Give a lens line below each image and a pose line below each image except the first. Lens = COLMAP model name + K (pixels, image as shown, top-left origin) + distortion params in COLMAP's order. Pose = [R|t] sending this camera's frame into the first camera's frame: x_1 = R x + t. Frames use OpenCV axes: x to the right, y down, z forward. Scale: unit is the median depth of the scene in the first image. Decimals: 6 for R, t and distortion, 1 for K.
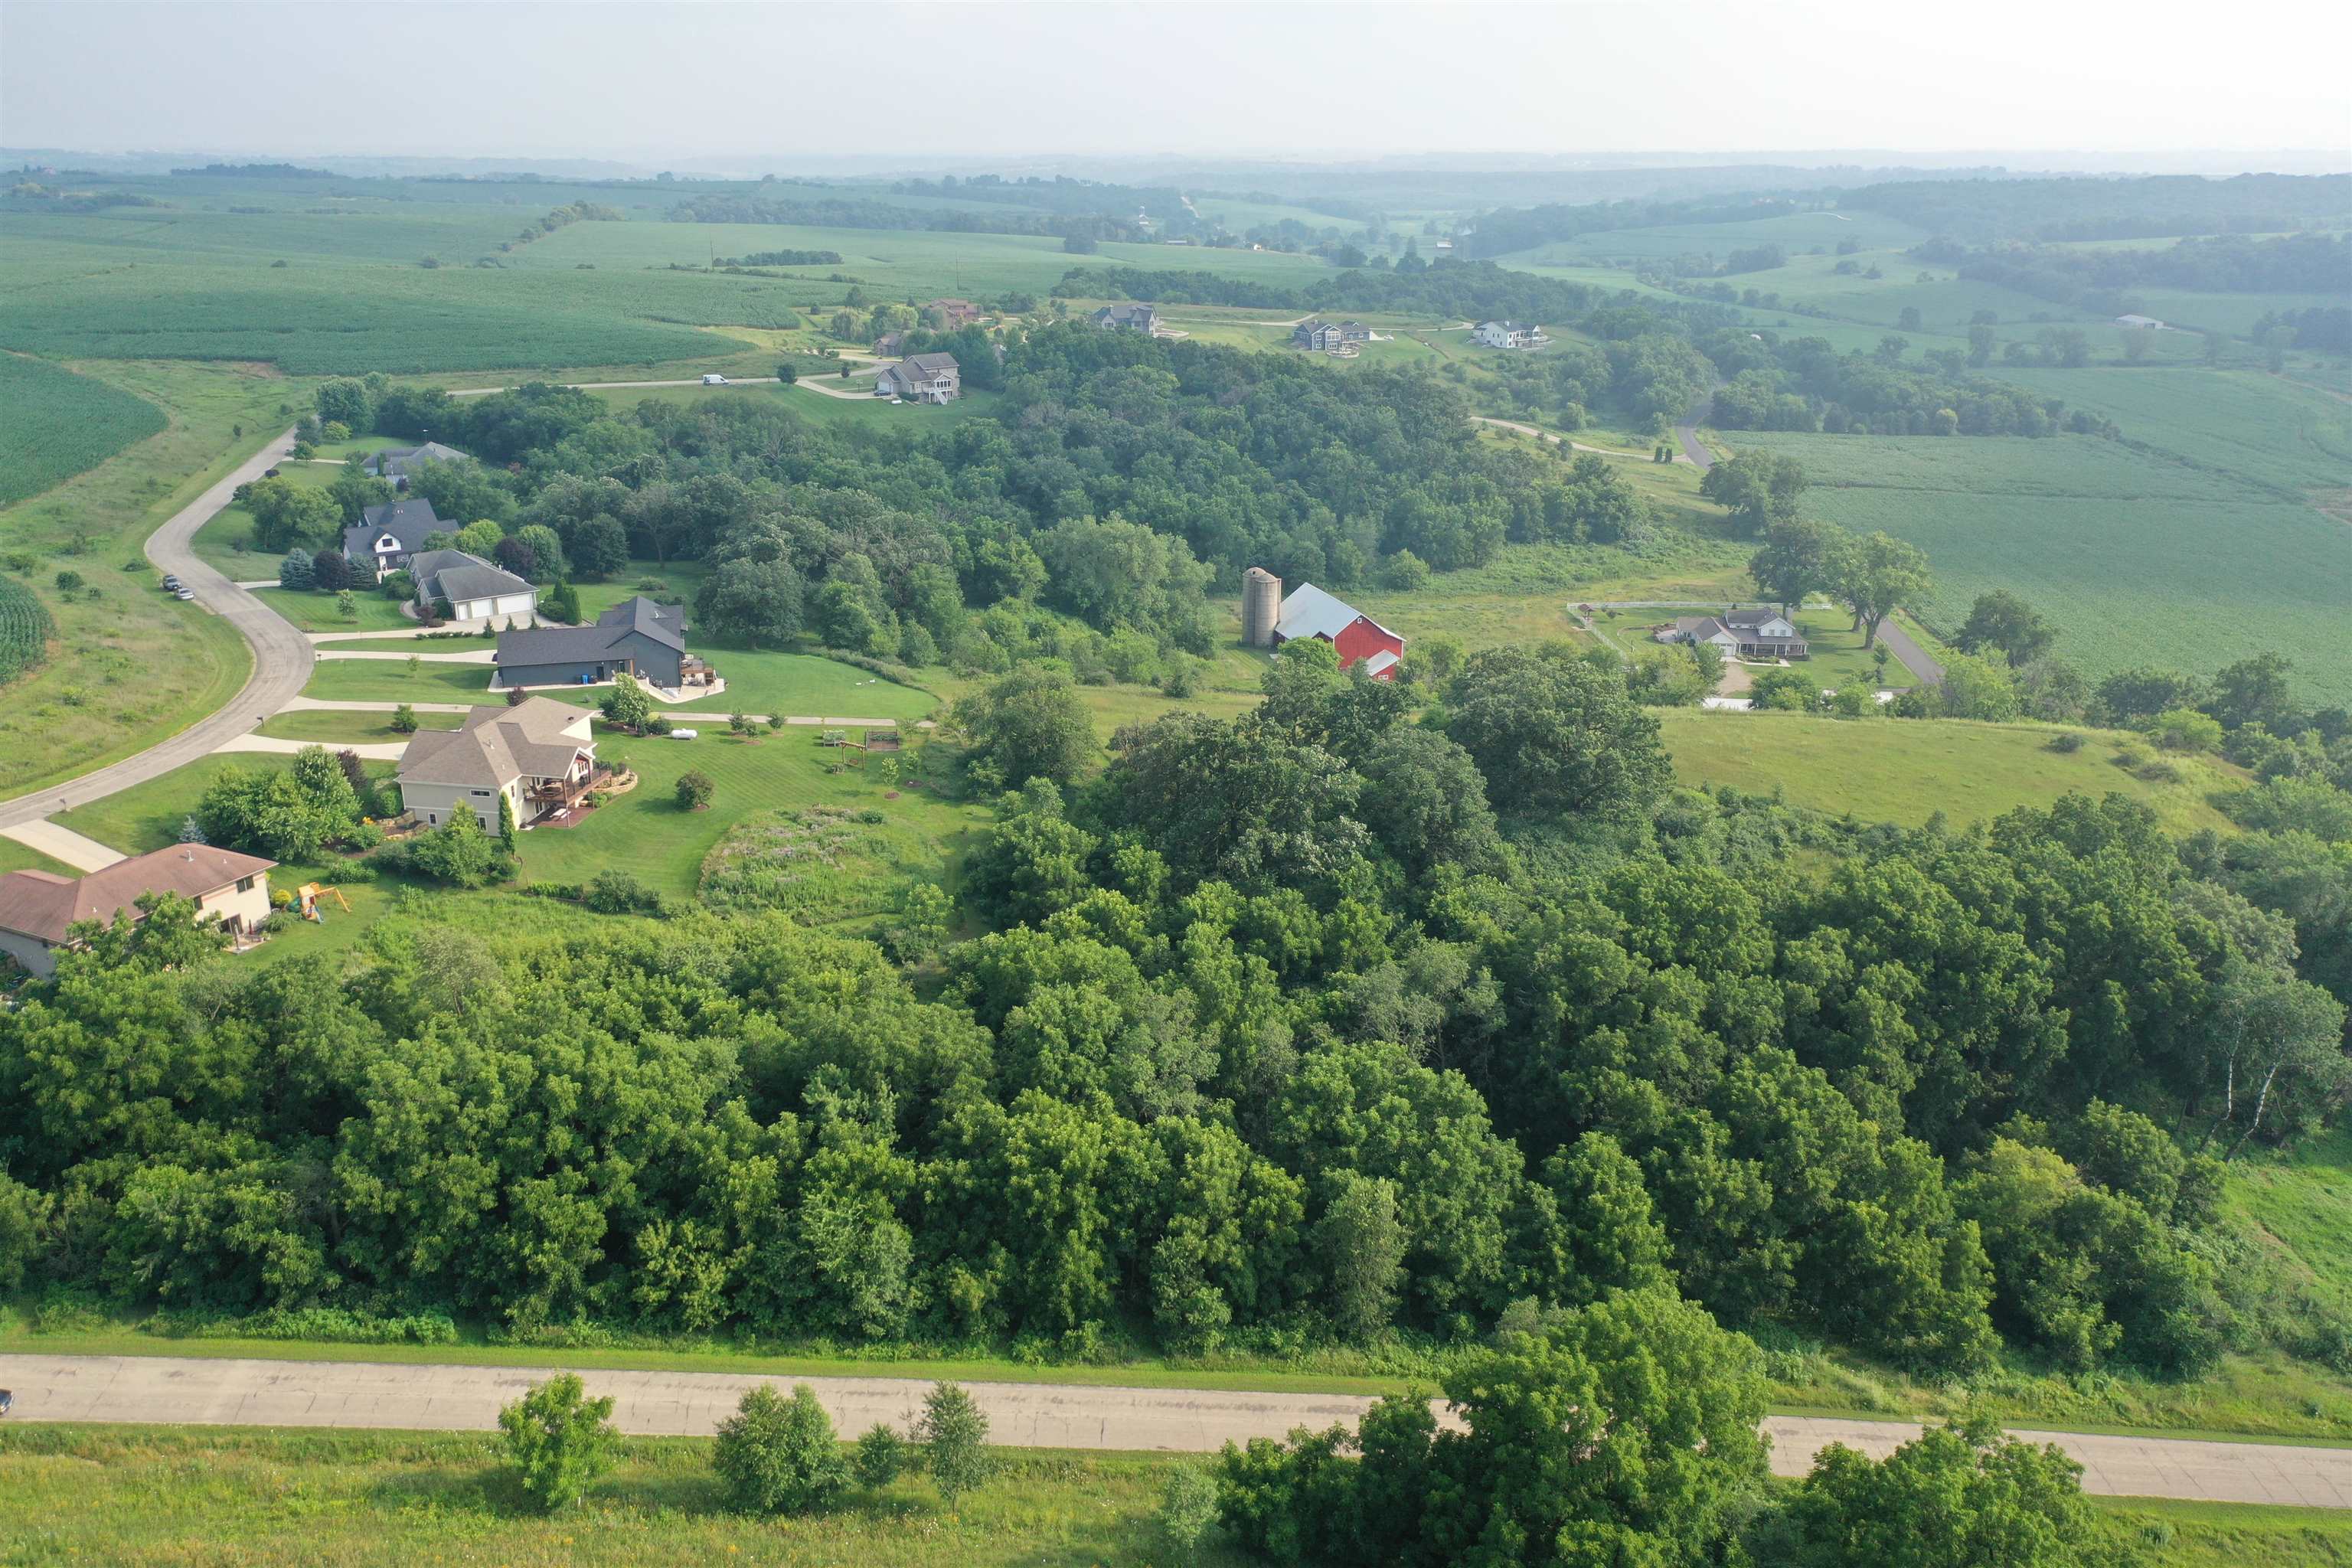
lens RADIAL K [[1793.9, 0, 1139.7], [0, 1793.9, 864.0], [0, 0, 1]] dist [0.002444, 0.007839]
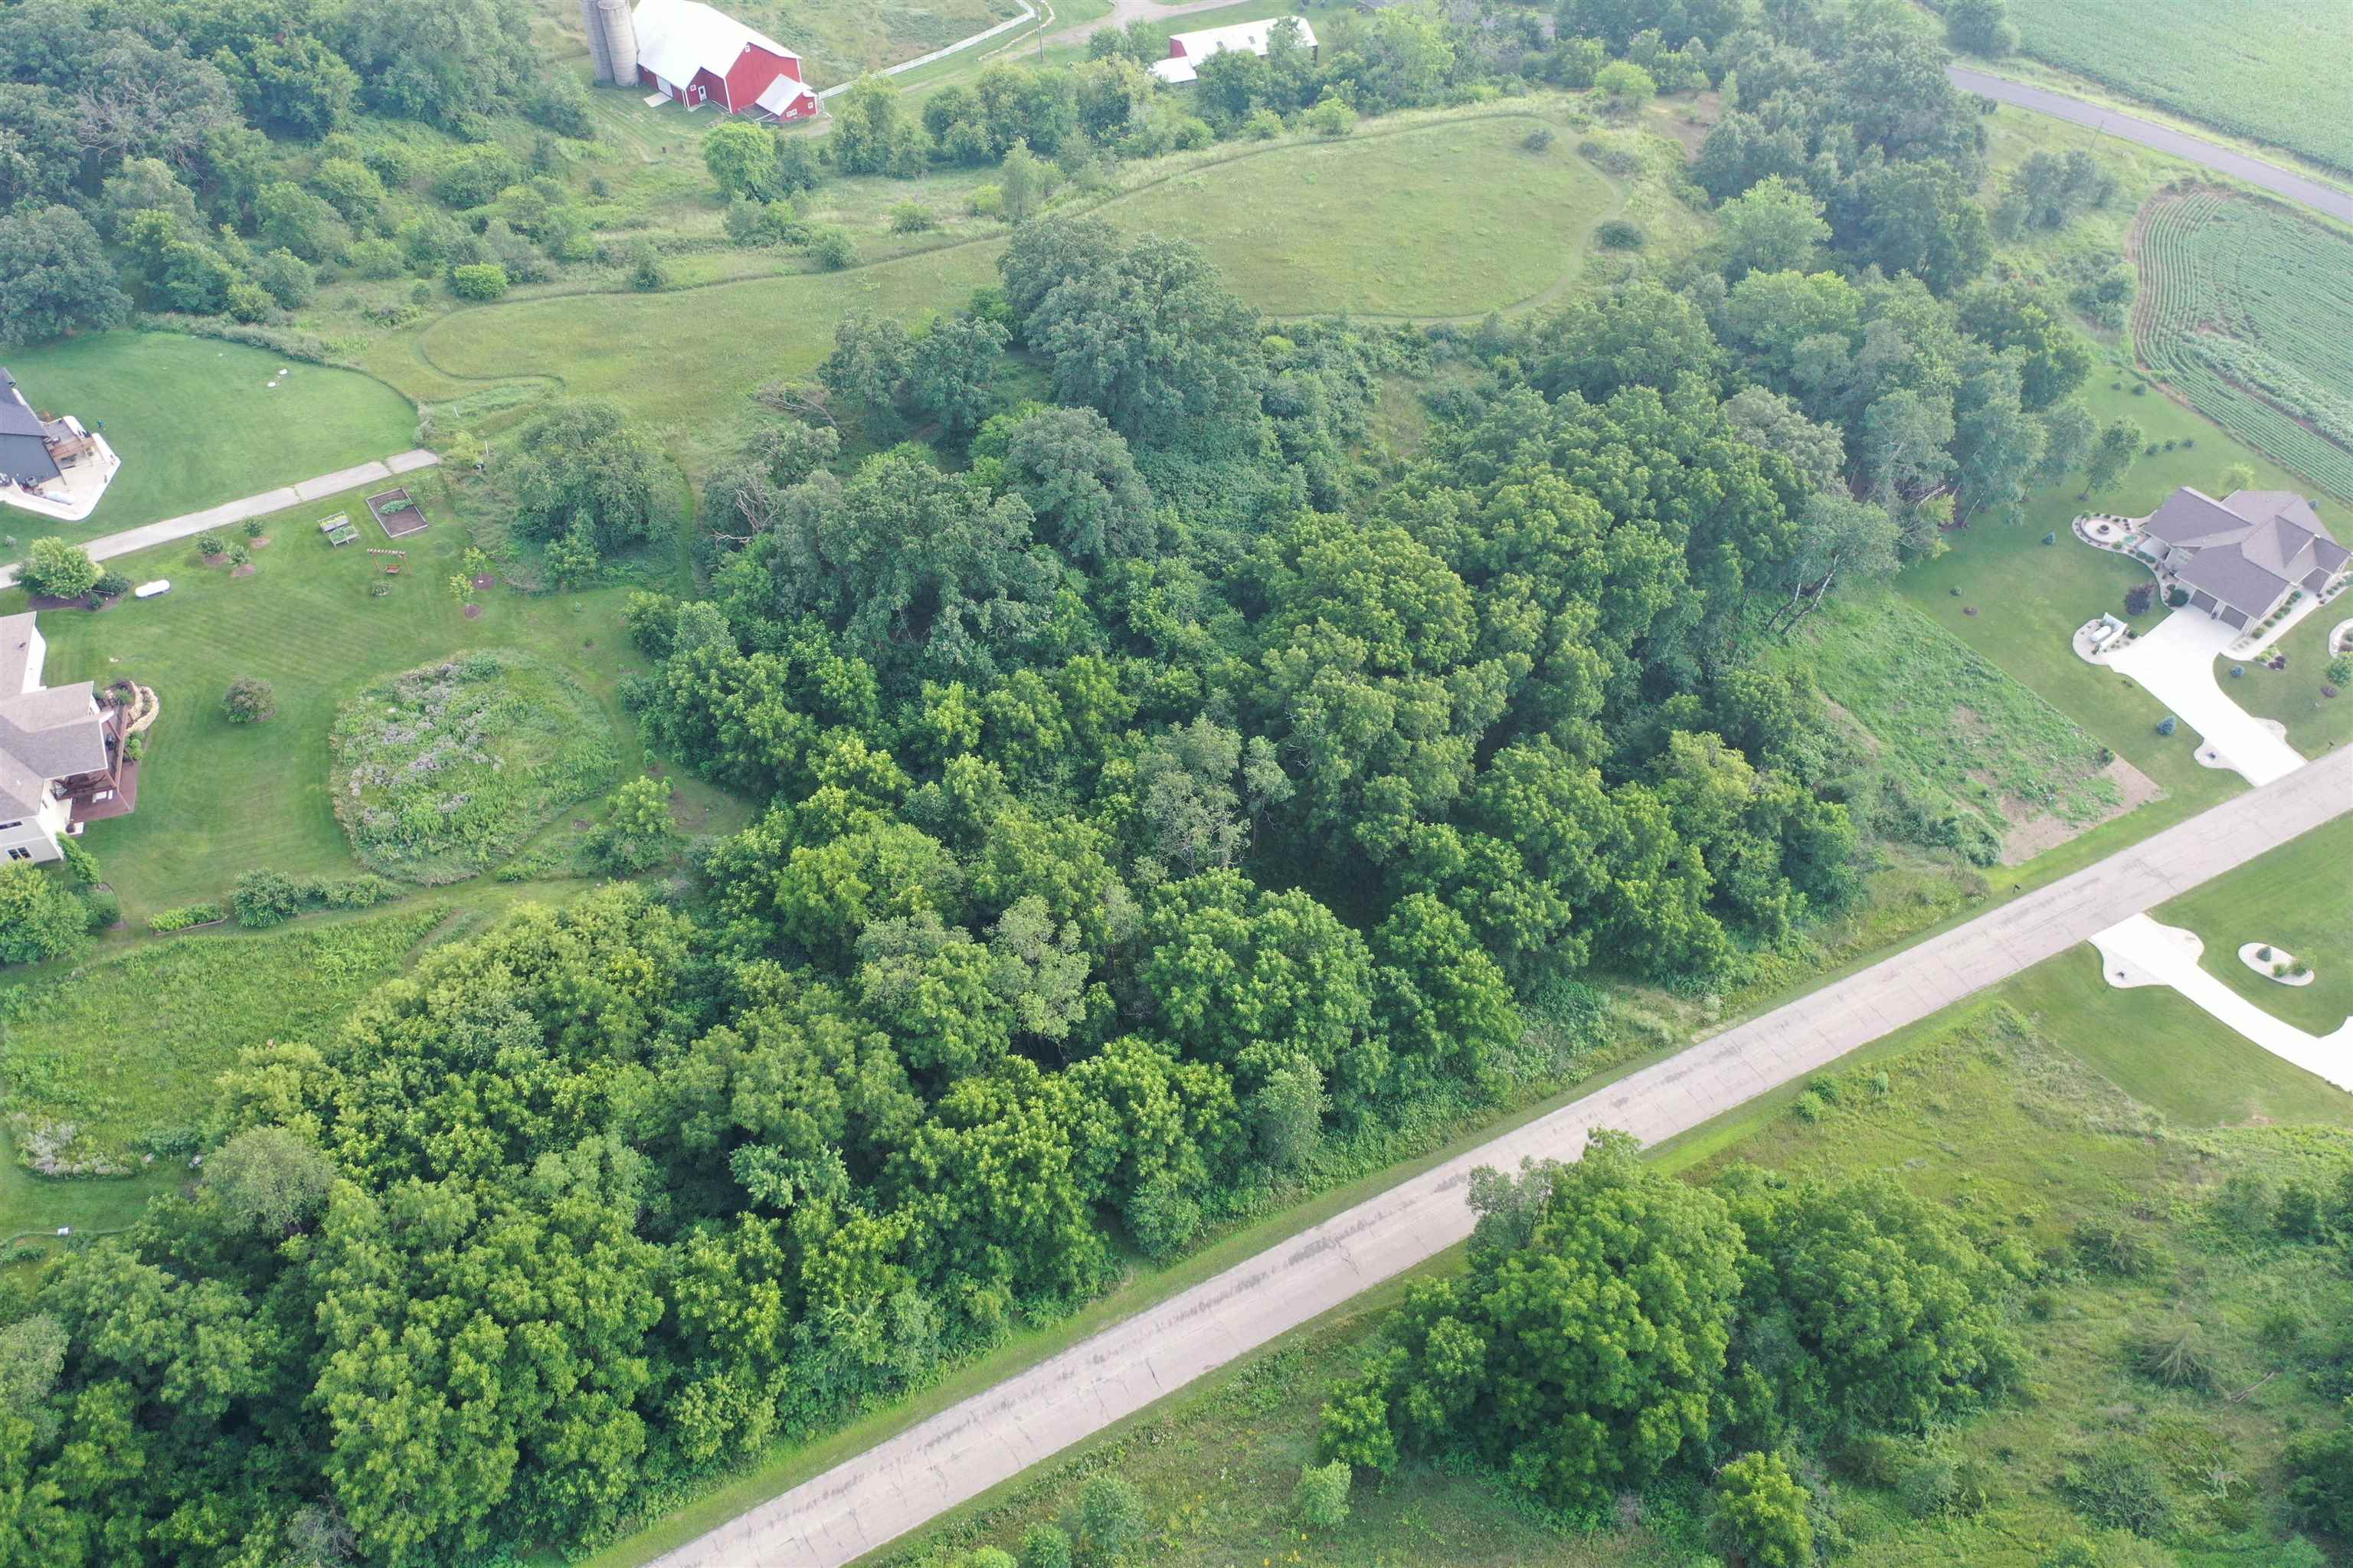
lens RADIAL K [[1794.7, 0, 1140.2], [0, 1794.7, 864.1], [0, 0, 1]] dist [0.002444, 0.007839]
pose [[0.893054, -0.338285, 0.296677, -0.166512], [0.164879, 0.859530, 0.483760, -0.329508], [-0.418652, -0.383108, 0.823382, 0.139306]]
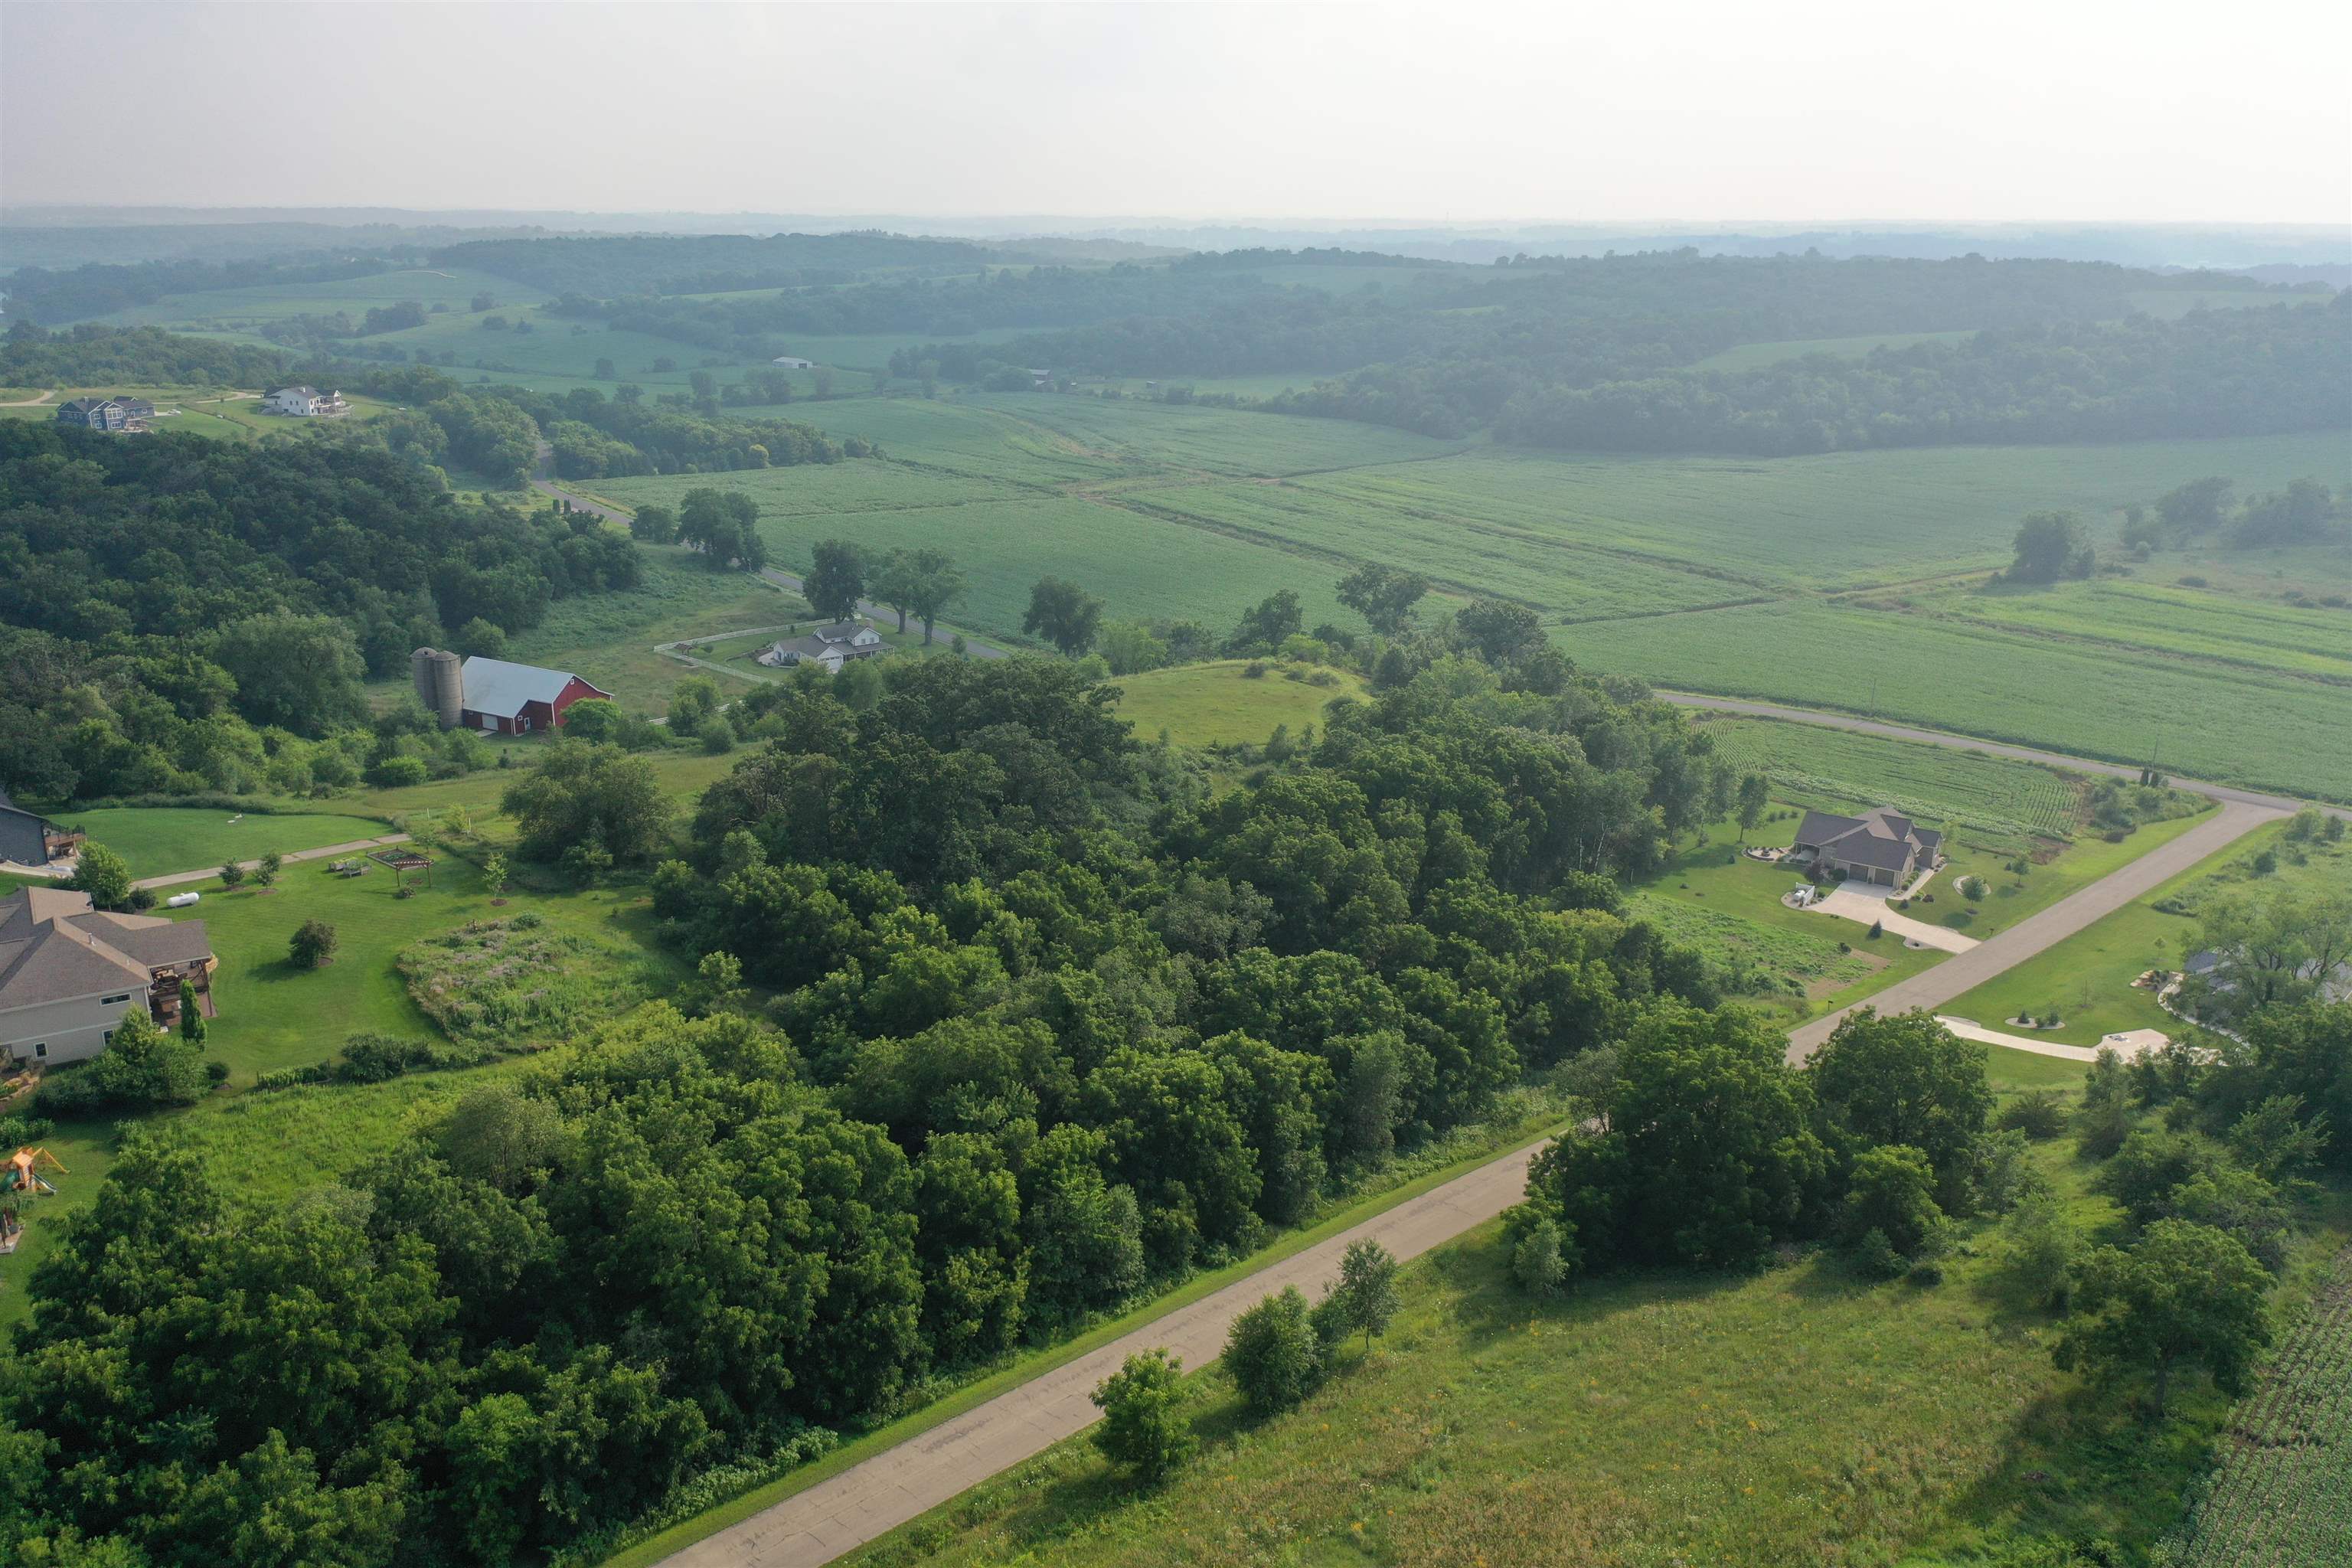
lens RADIAL K [[1861.7, 0, 1176.0], [0, 1861.7, 784.0], [0, 0, 1]] dist [0.003694, 0.010140]
pose [[0.728858, -0.193556, 0.656736, -0.559661], [0.244620, 0.969514, 0.014256, -0.028684], [-0.639475, 0.150260, 0.753986, 0.062515]]
